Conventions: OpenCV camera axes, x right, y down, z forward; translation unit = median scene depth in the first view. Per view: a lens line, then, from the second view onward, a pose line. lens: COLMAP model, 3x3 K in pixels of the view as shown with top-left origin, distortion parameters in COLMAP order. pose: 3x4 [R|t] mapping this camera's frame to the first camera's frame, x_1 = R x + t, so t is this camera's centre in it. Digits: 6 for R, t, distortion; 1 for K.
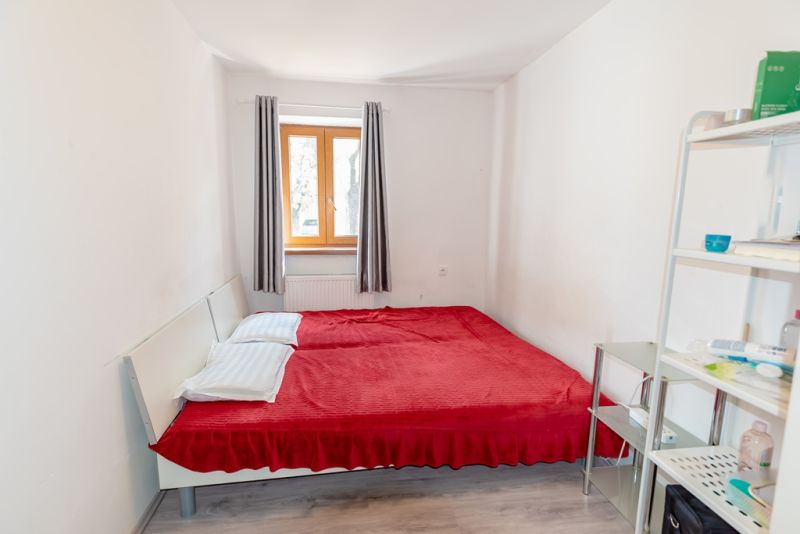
lens RADIAL K [[401.9, 0, 397.2], [0, 401.9, 269.6], [0, 0, 1]] dist [0.003417, -0.001336]
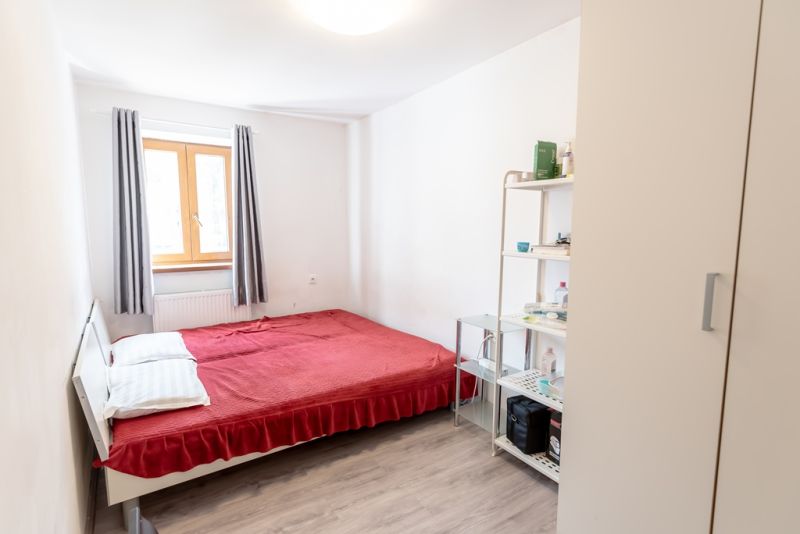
lens RADIAL K [[401.9, 0, 401.3], [0, 401.9, 267.8], [0, 0, 1]] dist [0.003417, -0.001336]
pose [[0.902538, -0.053587, 0.427262, -0.239734], [0.067420, 0.997575, -0.017301, 0.010064], [-0.425299, 0.044421, 0.903962, -0.190428]]
